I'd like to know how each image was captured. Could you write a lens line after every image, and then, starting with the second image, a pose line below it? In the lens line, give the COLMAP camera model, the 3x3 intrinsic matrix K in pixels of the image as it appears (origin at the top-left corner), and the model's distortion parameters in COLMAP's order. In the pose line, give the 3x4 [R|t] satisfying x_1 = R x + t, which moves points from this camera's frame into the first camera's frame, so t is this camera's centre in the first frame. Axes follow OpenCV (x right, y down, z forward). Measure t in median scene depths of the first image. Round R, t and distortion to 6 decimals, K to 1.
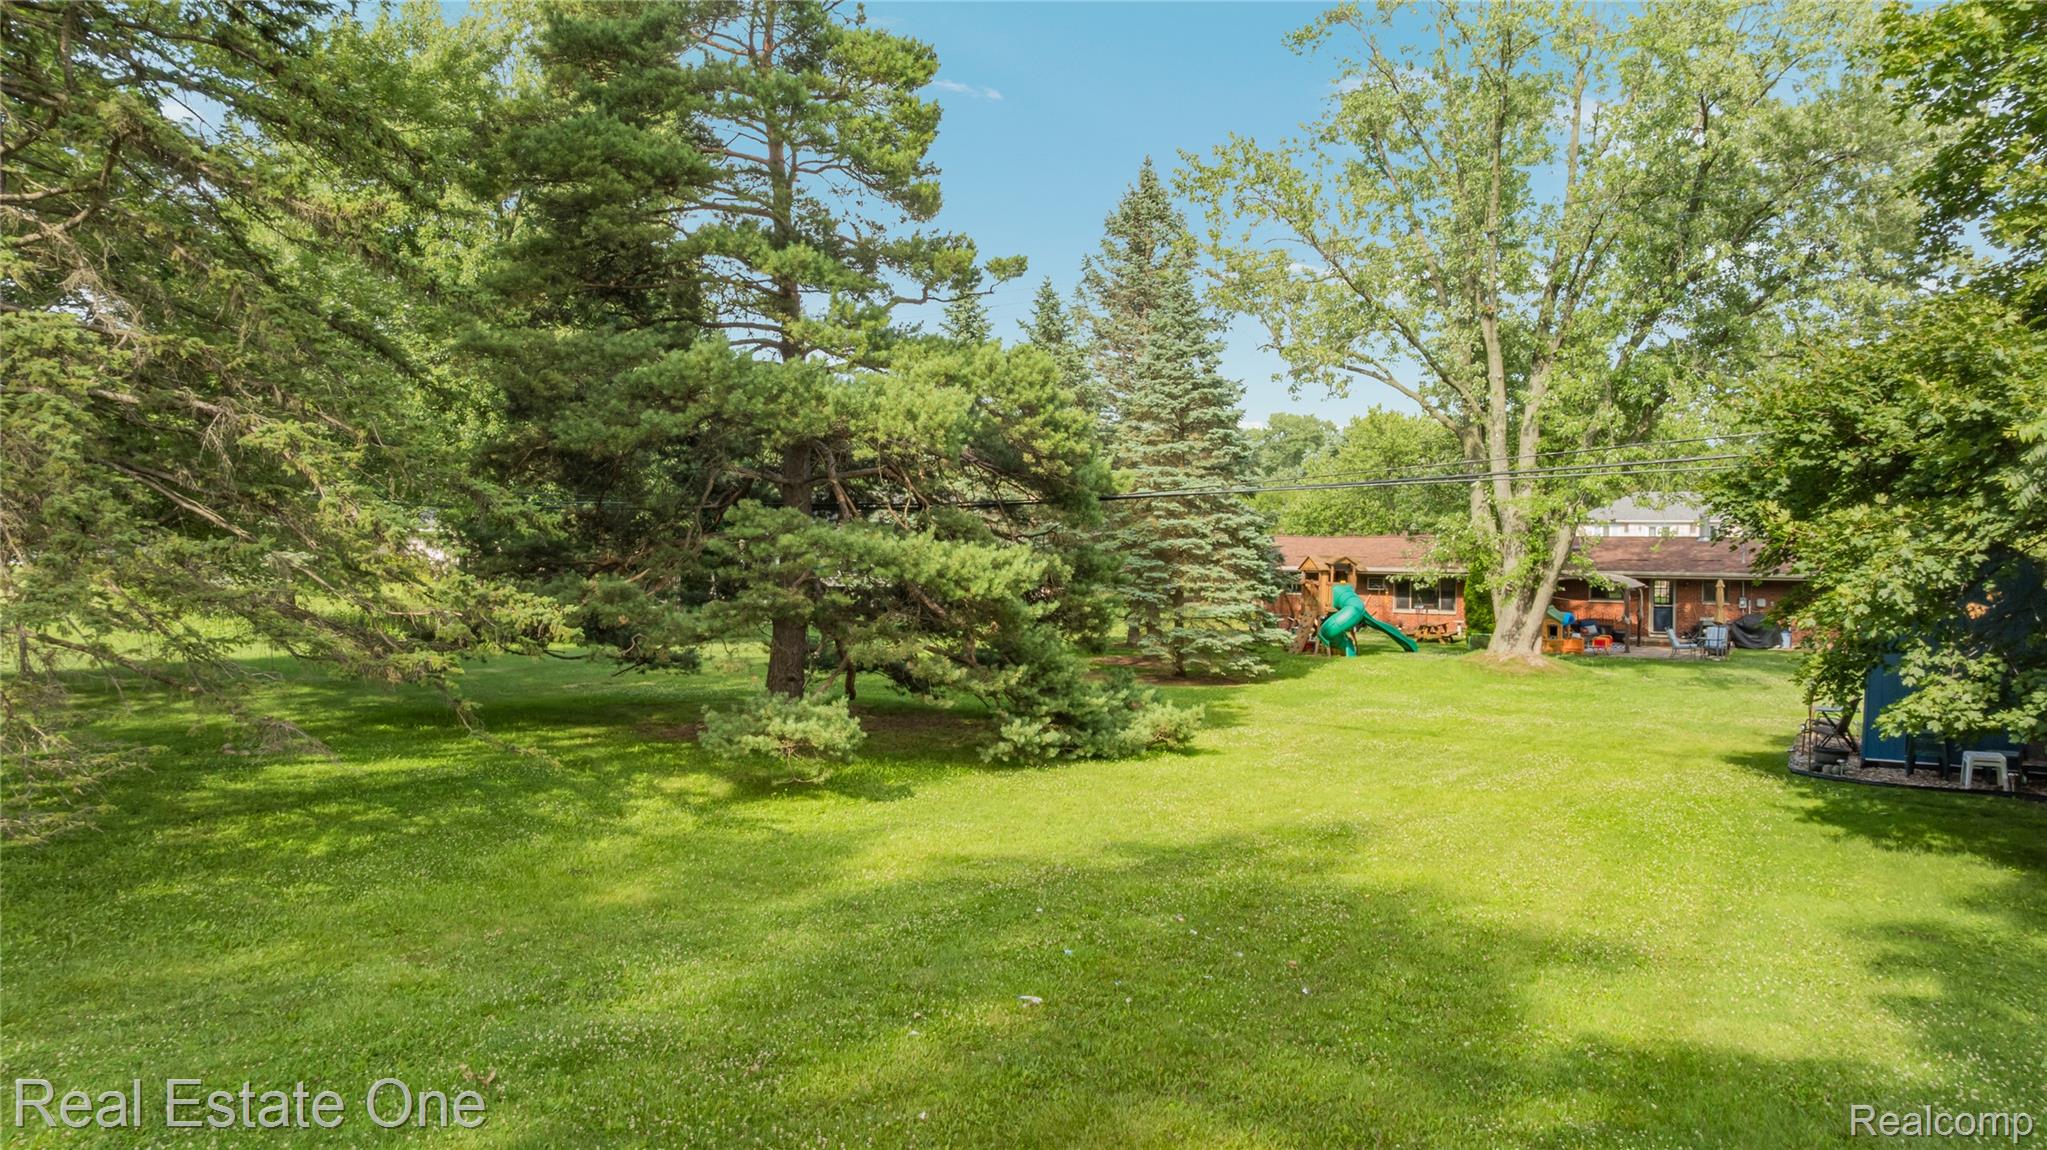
lens RADIAL K [[1446.4, 0, 1029.0], [0, 1446.4, 580.6], [0, 0, 1]] dist [0.004497, 0.001841]
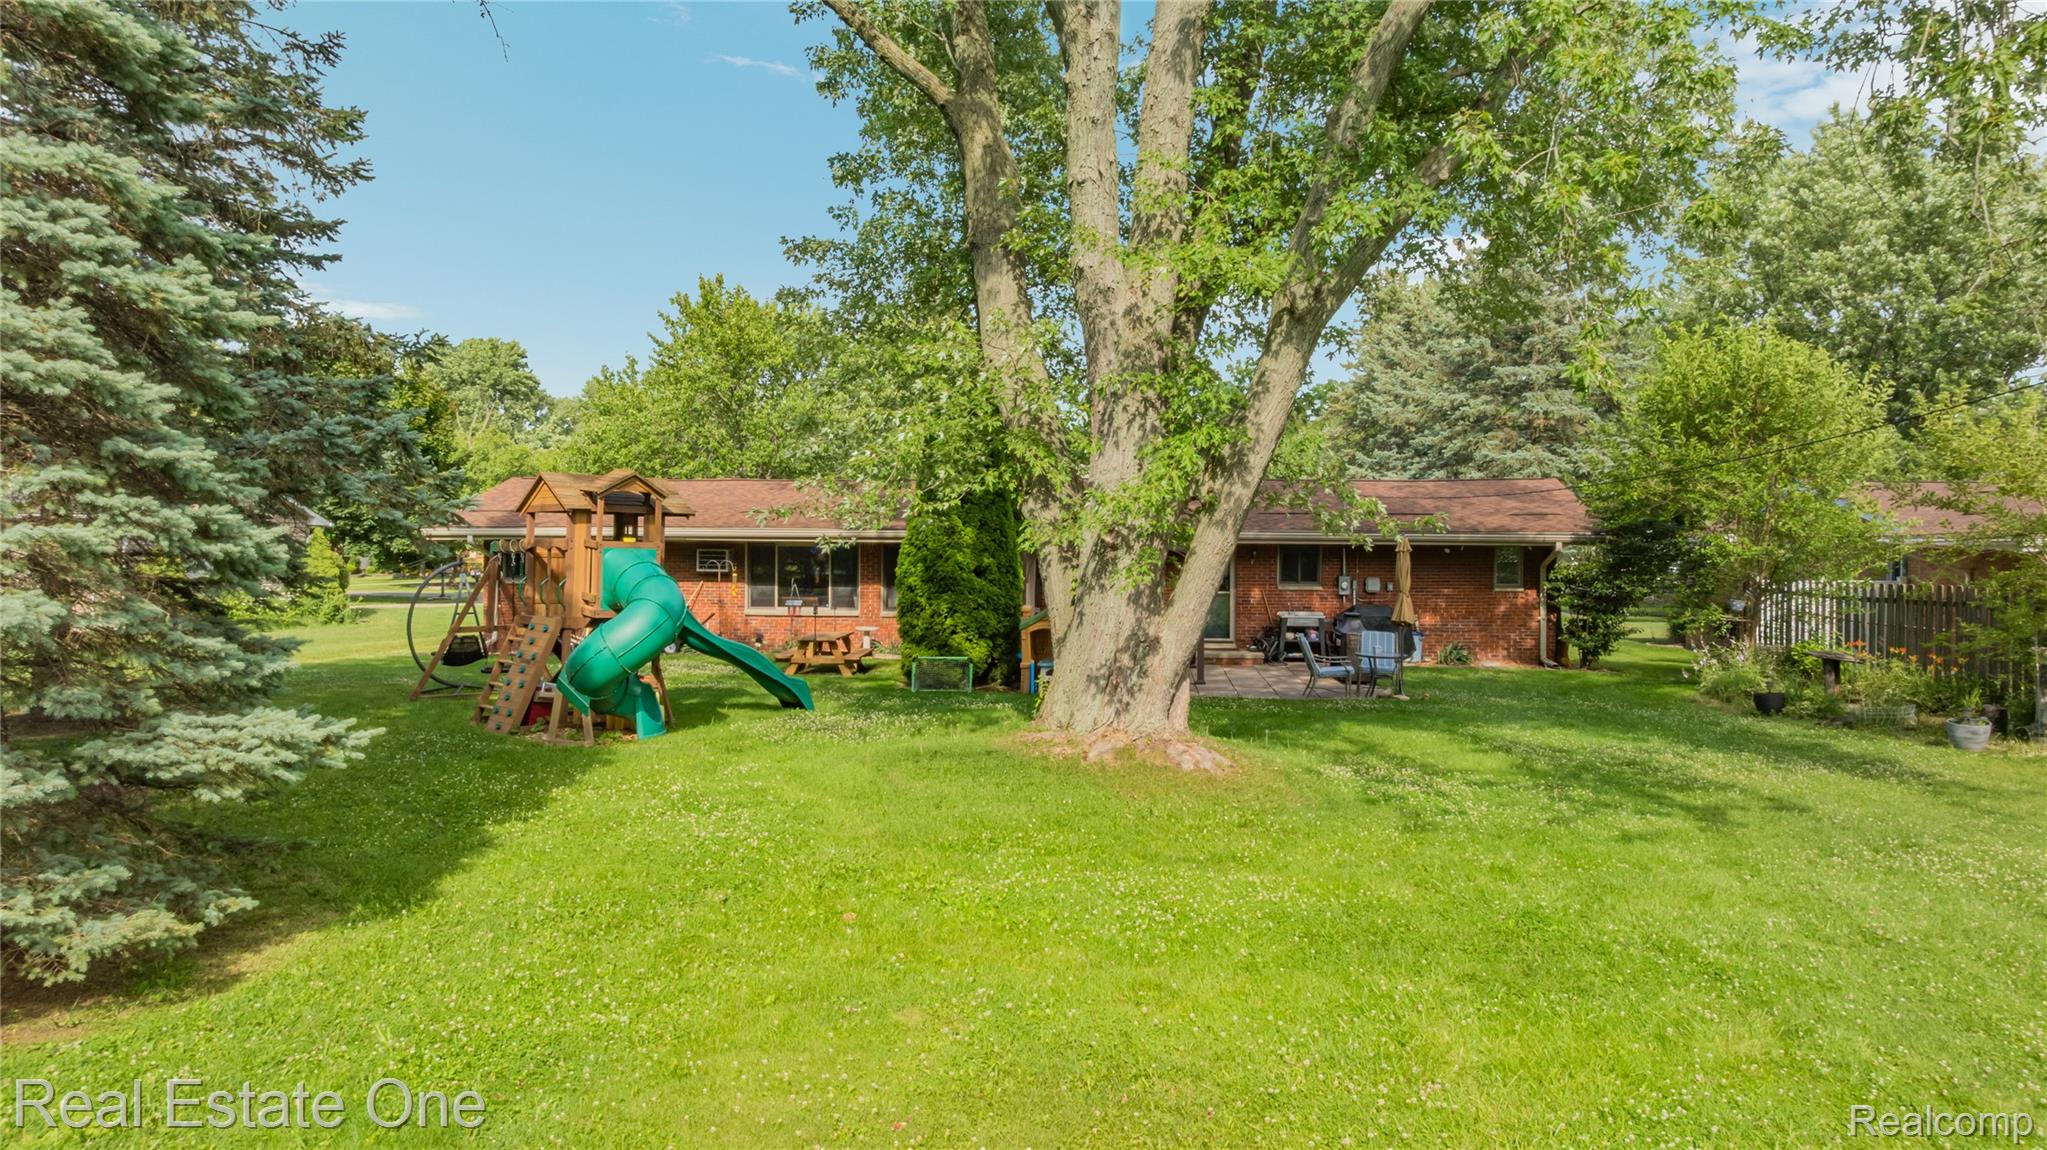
lens RADIAL K [[1446.4, 0, 1028.1], [0, 1446.4, 572.3], [0, 0, 1]] dist [0.004497, 0.001841]
pose [[0.900367, -0.002743, 0.435123, 0.147428], [0.004679, 0.999983, -0.003377, 0.011547], [-0.435106, 0.005076, 0.900365, 0.616854]]
